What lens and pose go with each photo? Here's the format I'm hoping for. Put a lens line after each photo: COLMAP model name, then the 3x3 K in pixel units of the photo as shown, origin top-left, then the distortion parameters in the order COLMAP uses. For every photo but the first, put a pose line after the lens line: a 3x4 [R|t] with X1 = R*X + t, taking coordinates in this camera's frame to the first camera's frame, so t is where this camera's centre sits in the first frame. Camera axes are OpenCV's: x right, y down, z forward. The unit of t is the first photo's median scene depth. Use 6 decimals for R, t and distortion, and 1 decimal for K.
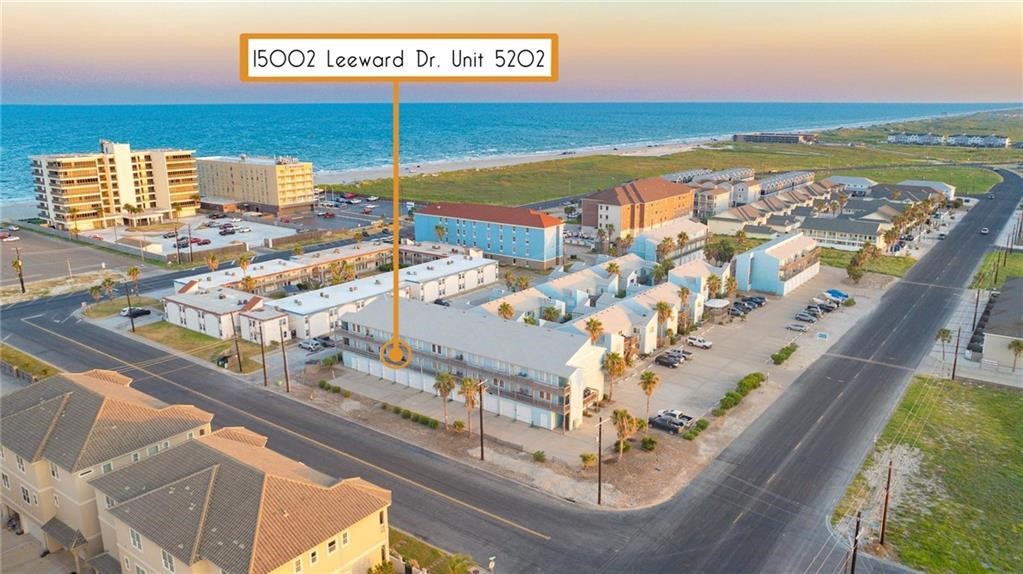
lens RADIAL K [[737.8, 0, 511.5], [0, 737.8, 287.0], [0, 0, 1]] dist [-0.017730, 0.001304]
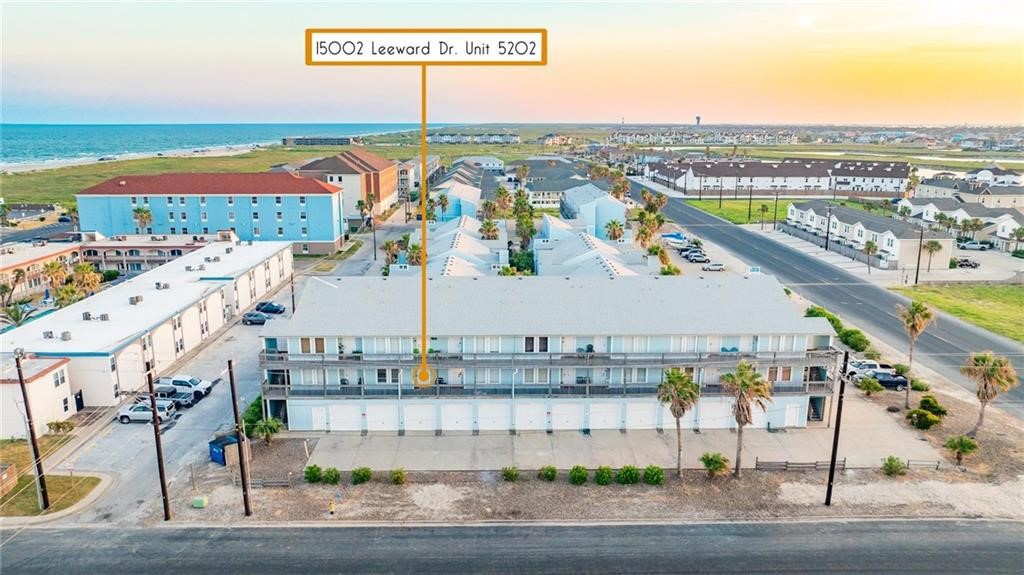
lens RADIAL K [[738.5, 0, 512.0], [0, 738.5, 287.5], [0, 0, 1]] dist [-0.017730, 0.001304]
pose [[0.790075, -0.132474, 0.598525, -0.407628], [0.147529, 0.988764, 0.024105, 0.026972], [-0.594993, 0.069255, 0.800741, 0.556764]]
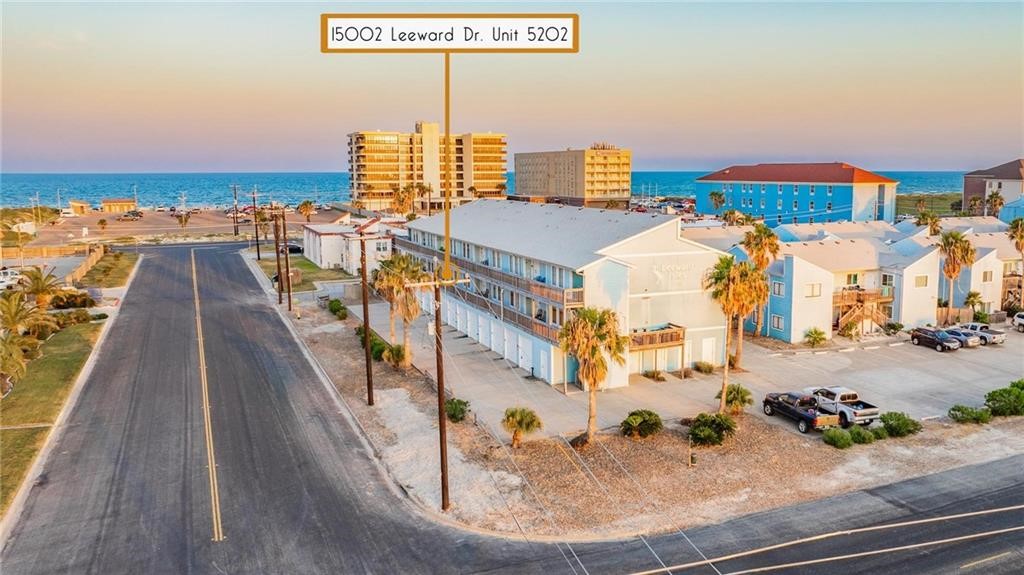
lens RADIAL K [[820.2, 0, 573.6], [0, 820.2, 288.8], [0, 0, 1]] dist [-0.010564, -0.002653]
pose [[0.887244, 0.073302, -0.455440, 0.259159], [-0.117191, 0.990720, -0.068845, 0.142070], [0.446167, 0.114456, 0.887601, 0.446288]]
